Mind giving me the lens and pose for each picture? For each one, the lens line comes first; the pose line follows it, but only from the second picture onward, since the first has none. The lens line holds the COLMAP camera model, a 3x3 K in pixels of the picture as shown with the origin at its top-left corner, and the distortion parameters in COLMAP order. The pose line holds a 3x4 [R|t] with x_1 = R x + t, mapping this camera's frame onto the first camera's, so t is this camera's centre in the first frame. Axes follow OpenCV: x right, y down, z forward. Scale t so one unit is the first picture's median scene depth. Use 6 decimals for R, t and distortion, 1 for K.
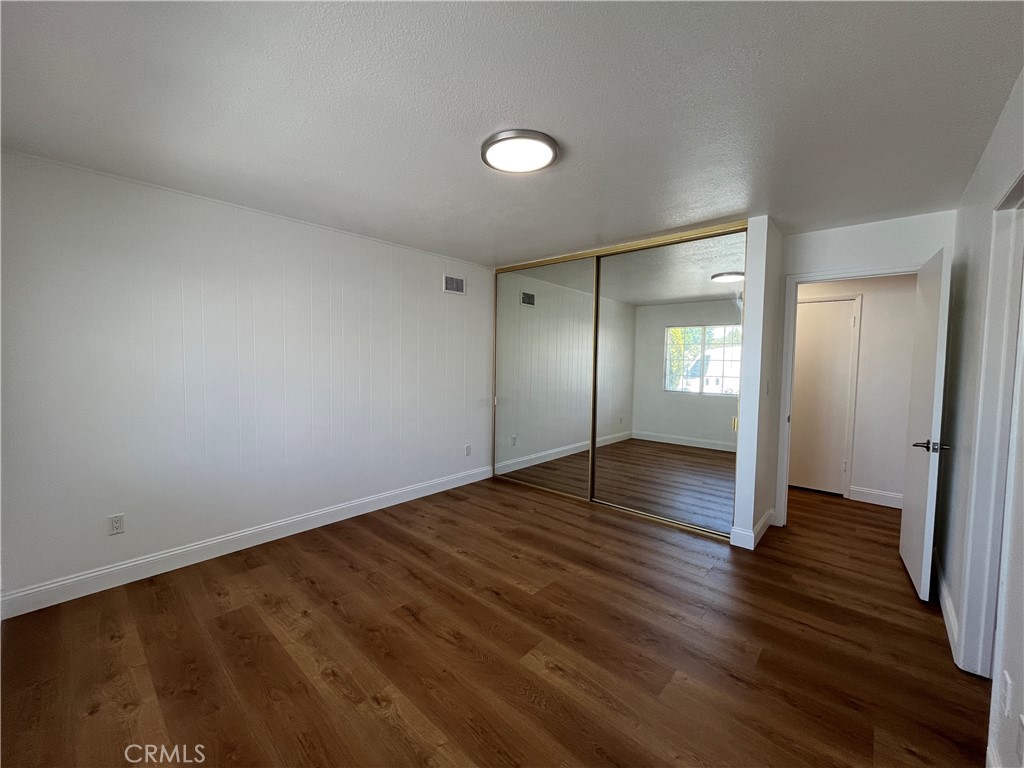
lens RADIAL K [[410.0, 0, 508.6], [0, 410.0, 381.7], [0, 0, 1]] dist [-0.007281, -0.000197]
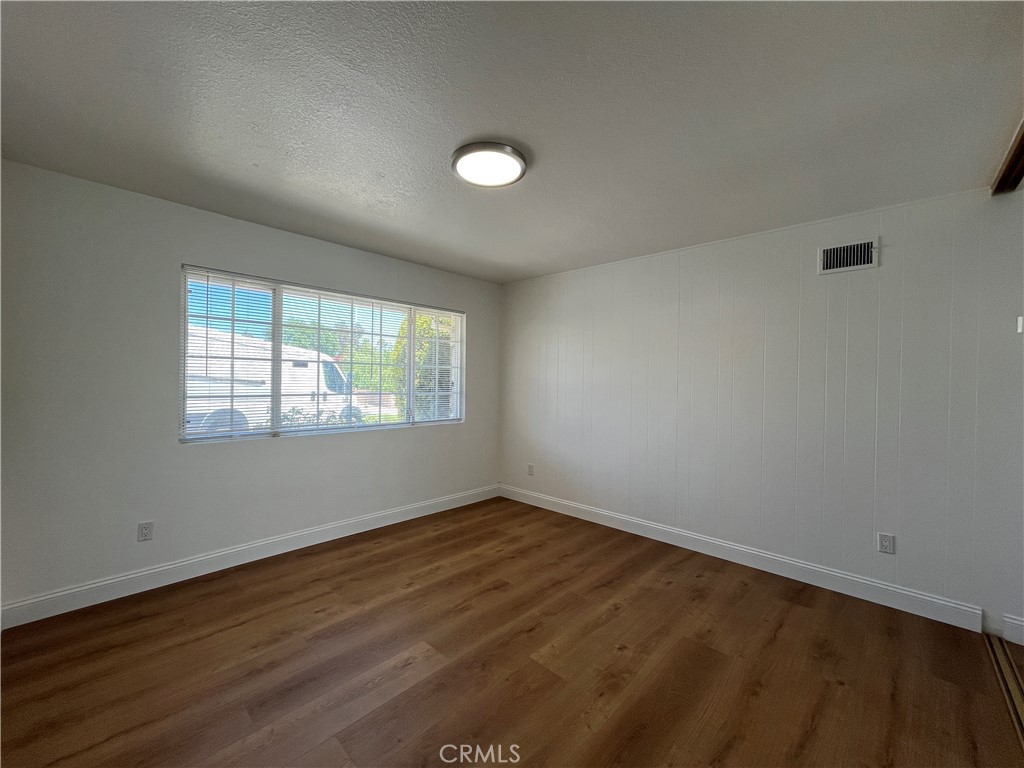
lens RADIAL K [[410.0, 0, 508.5], [0, 410.0, 382.9], [0, 0, 1]] dist [-0.007281, -0.000197]
pose [[-0.018988, -0.004861, -0.999808, 0.746508], [-0.073189, 0.997312, -0.003459, -0.015370], [0.997137, 0.073109, -0.019293, 0.795622]]
